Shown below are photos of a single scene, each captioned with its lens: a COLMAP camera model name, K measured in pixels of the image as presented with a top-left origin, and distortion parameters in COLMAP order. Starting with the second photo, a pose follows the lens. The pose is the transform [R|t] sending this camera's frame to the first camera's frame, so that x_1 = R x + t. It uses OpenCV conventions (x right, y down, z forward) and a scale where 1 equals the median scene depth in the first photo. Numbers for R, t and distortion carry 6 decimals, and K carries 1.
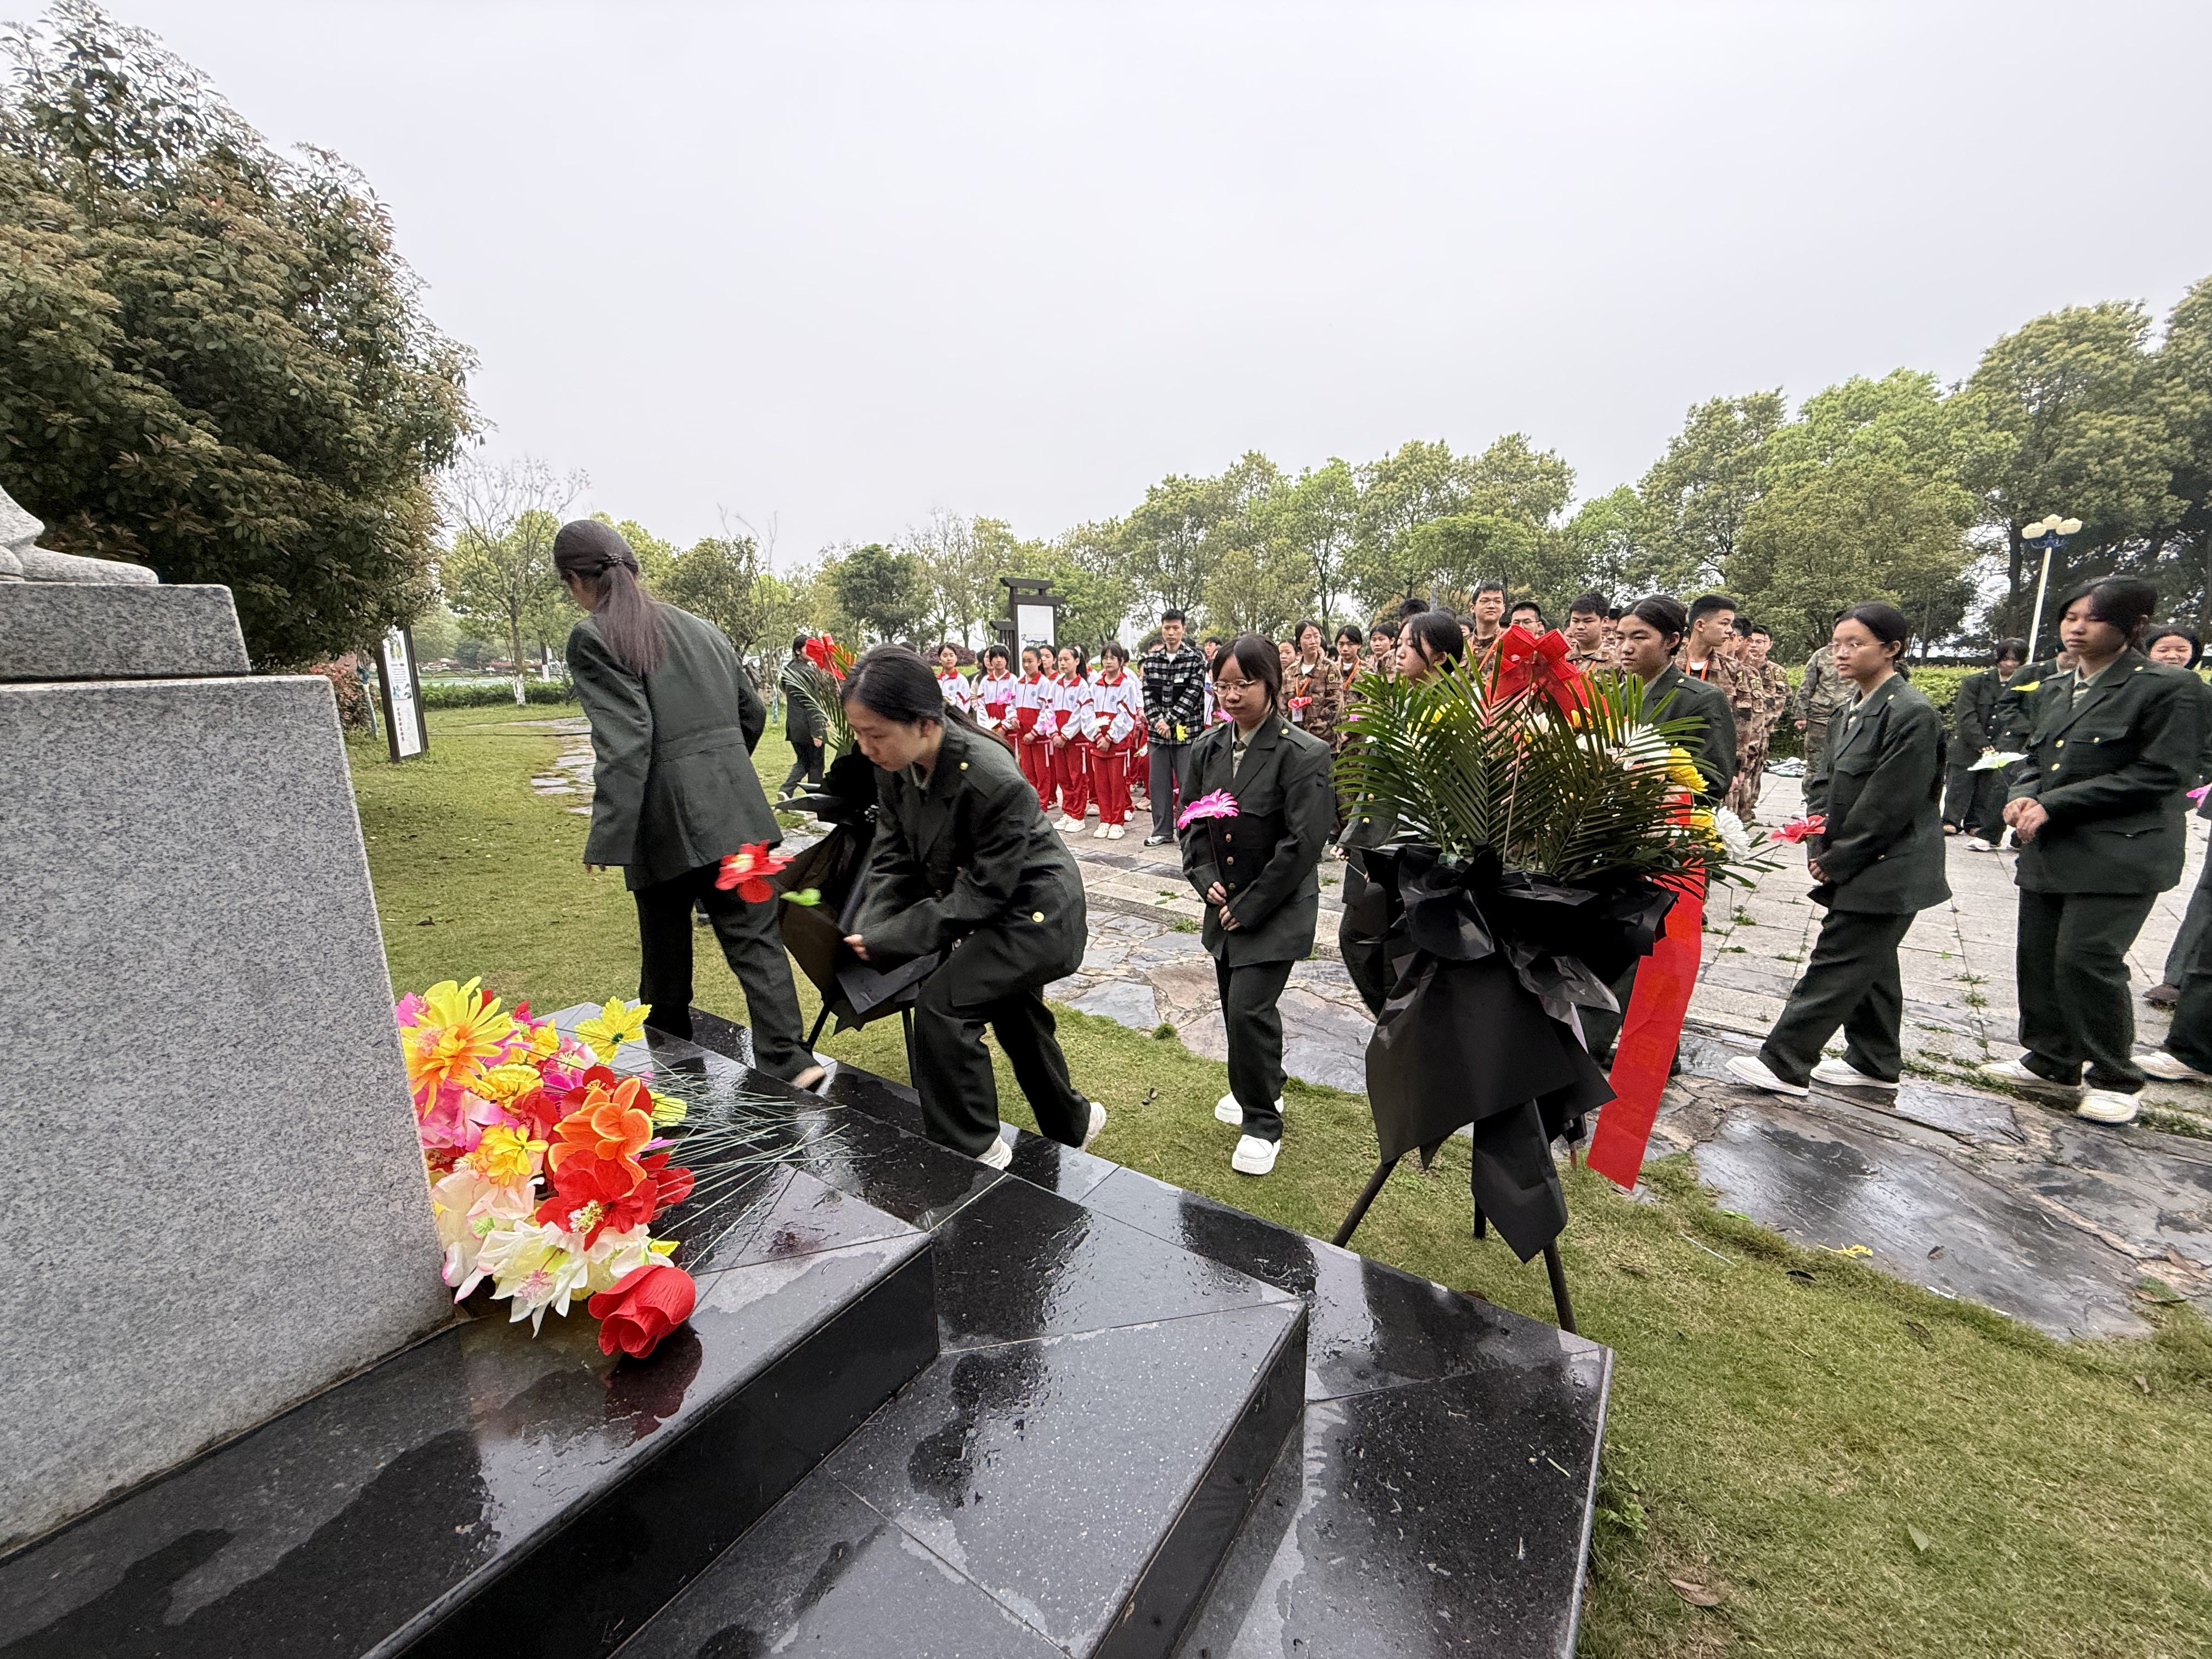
lens RADIAL K [[883.6, 0, 1107.3], [0, 883.6, 829.3], [0, 0, 1]] dist [0.001513, -0.000127]
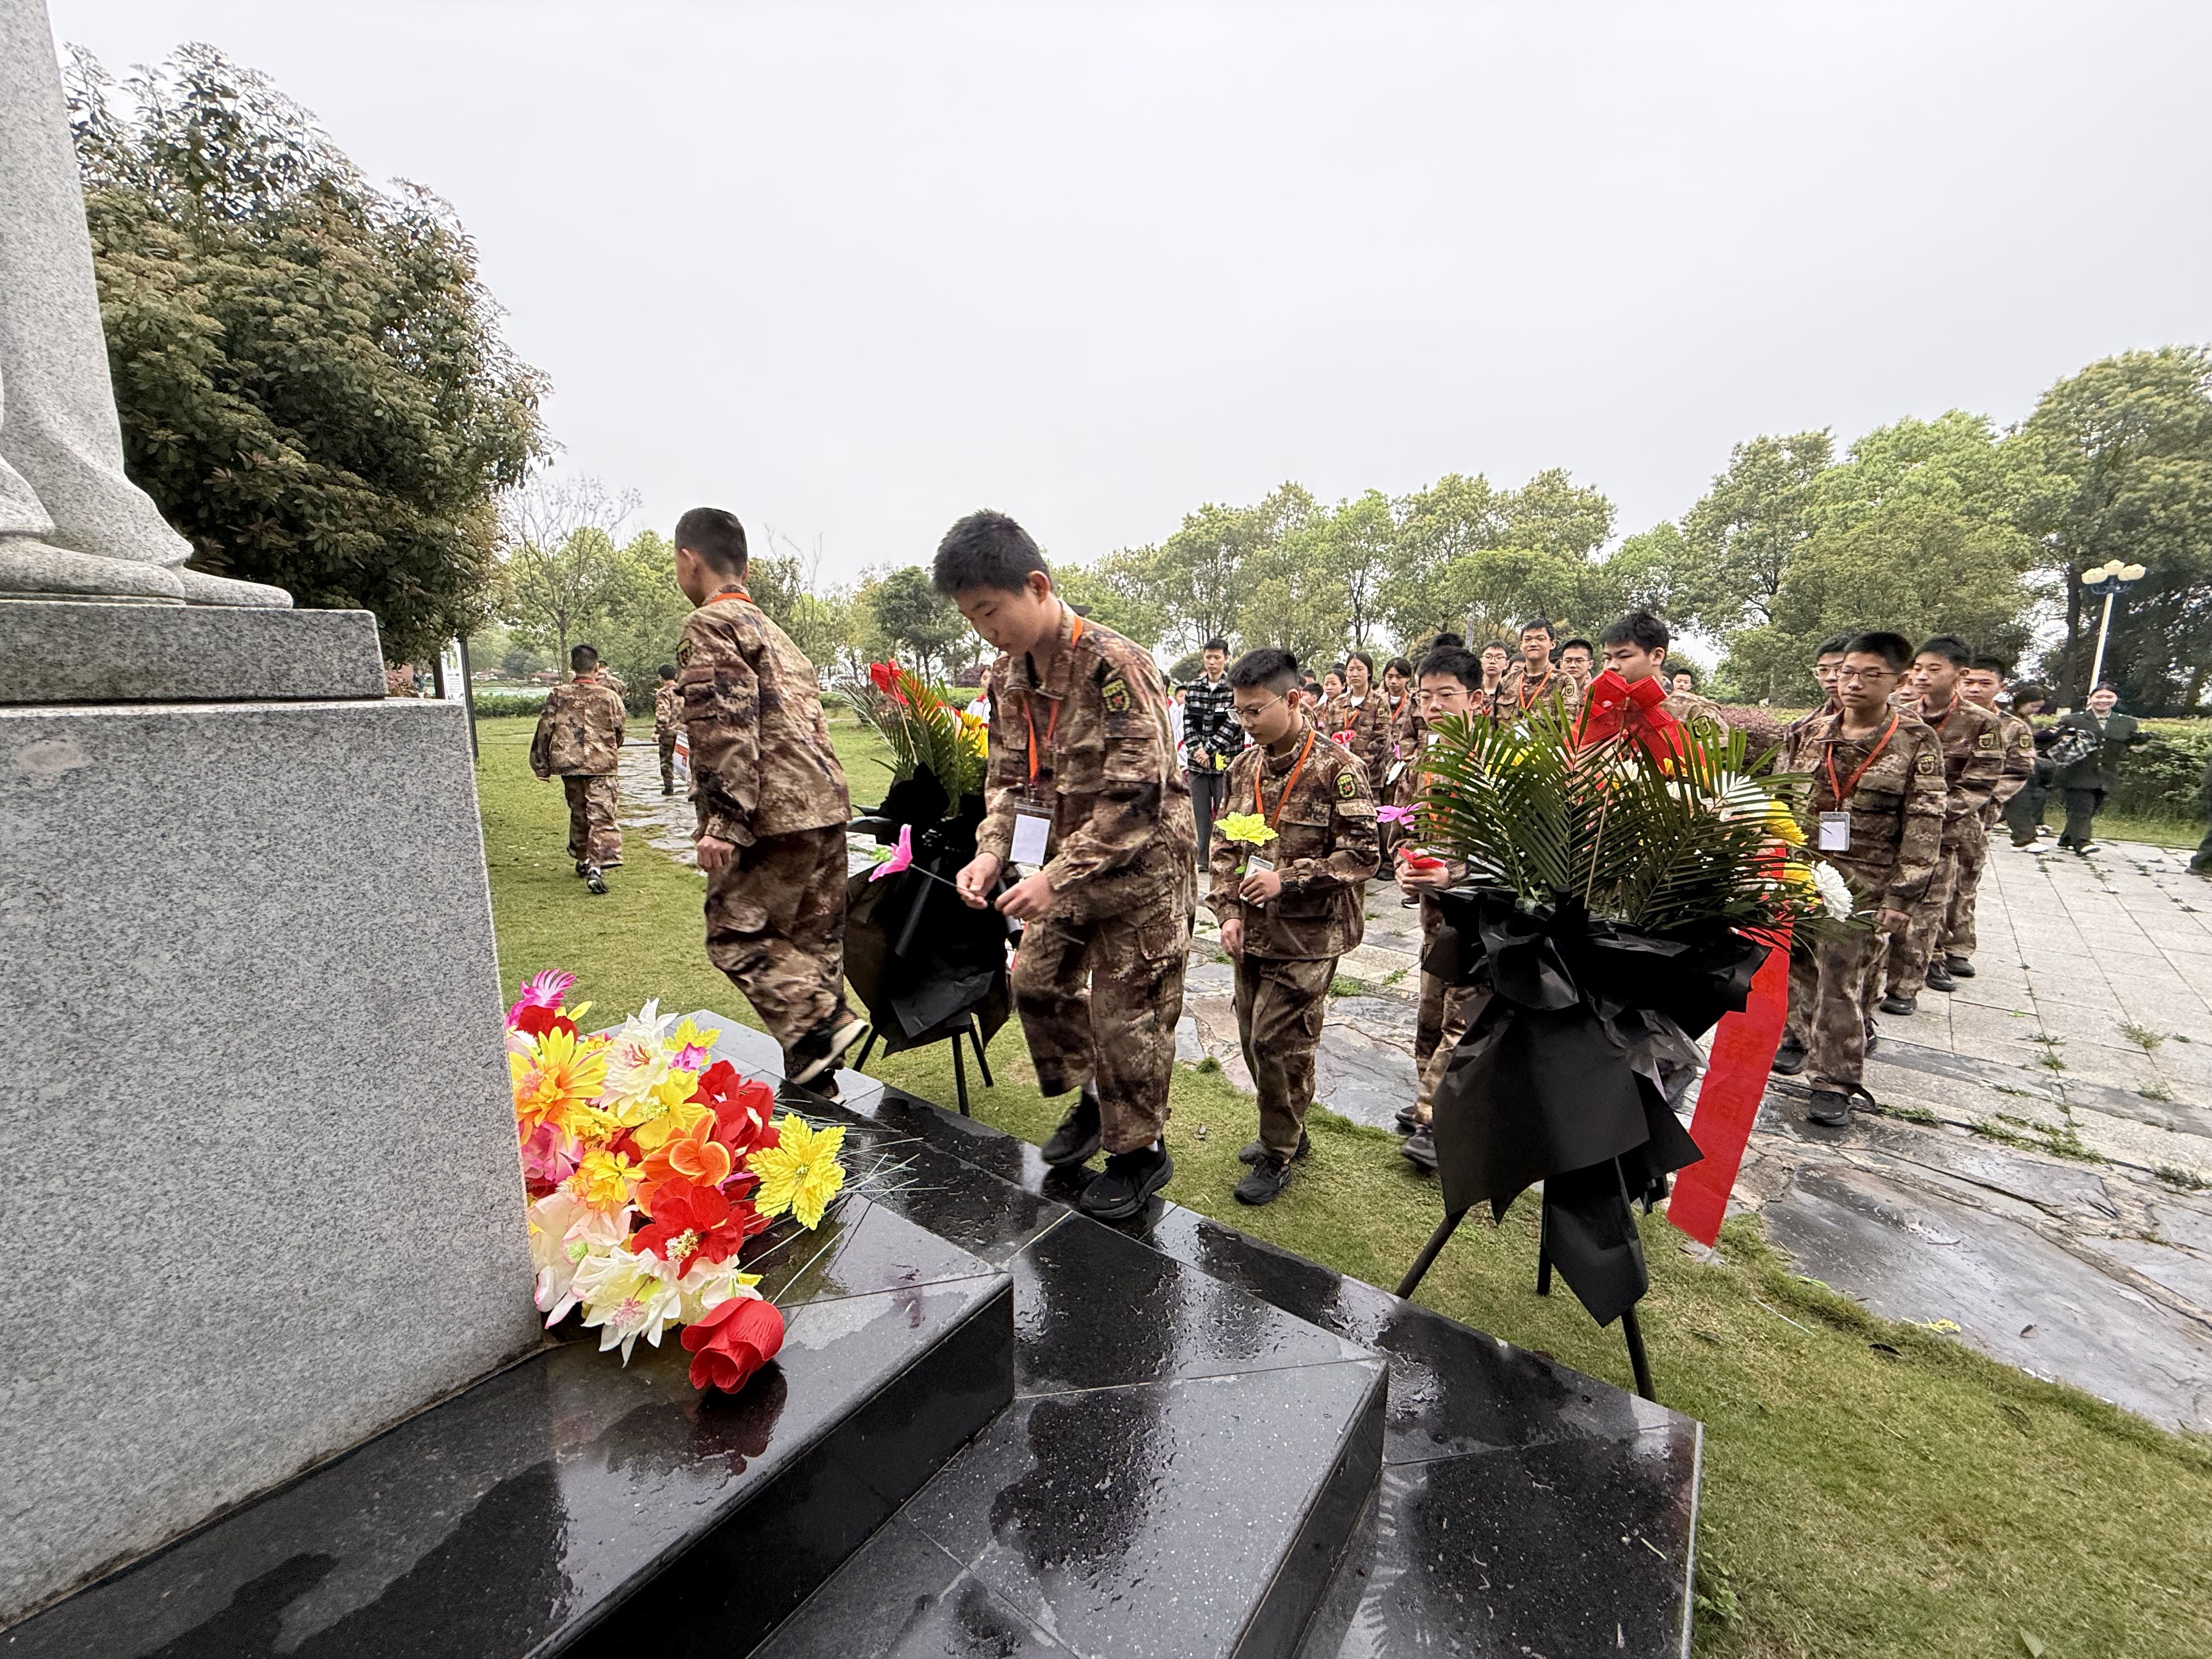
lens RADIAL K [[883.6, 0, 1107.1], [0, 883.6, 829.6], [0, 0, 1]] dist [0.001513, -0.000127]
pose [[0.999156, 0.028393, -0.029693, -0.018795], [-0.029167, 0.999237, -0.025981, -0.003679], [0.028932, 0.026825, 0.999221, 0.001429]]
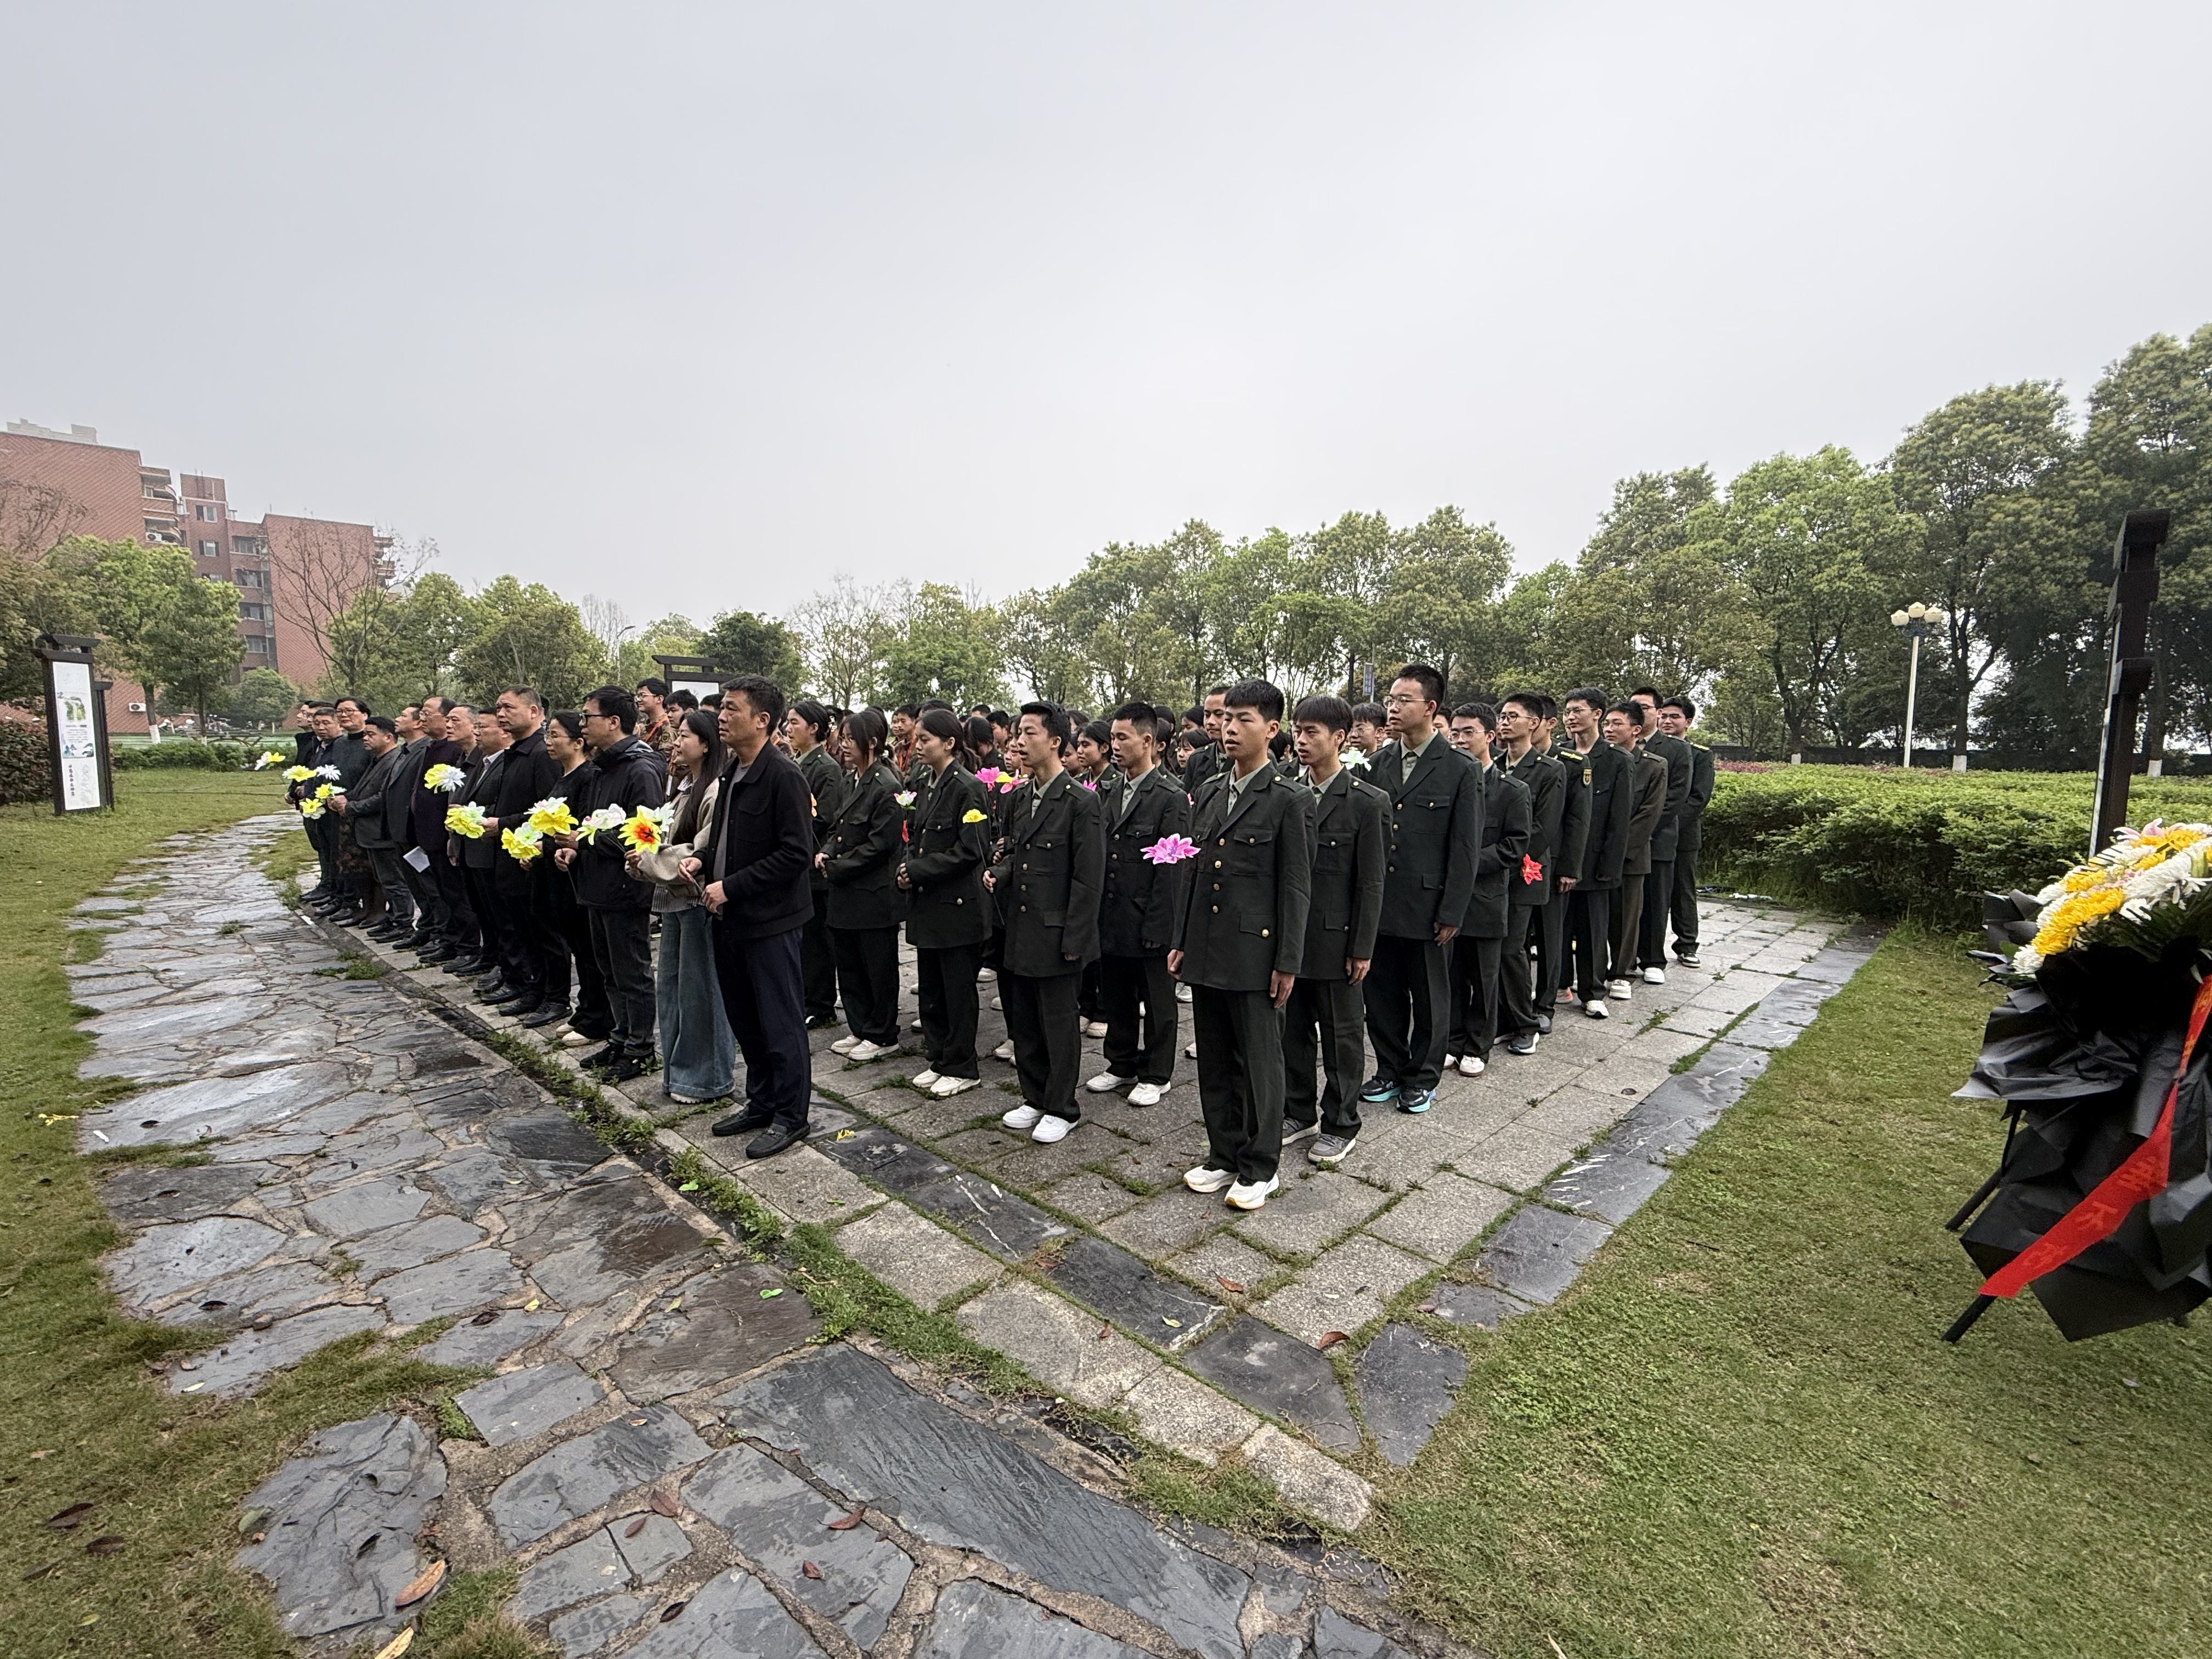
lens RADIAL K [[991.5, 0, 1109.9], [0, 991.5, 832.2], [0, 0, 1]] dist [0.000003, 0.001001]
pose [[0.998439, 0.025111, -0.049899, 1.191042], [-0.029420, 0.995722, -0.087595, 0.028633], [0.047486, 0.088926, 0.994906, -0.317958]]
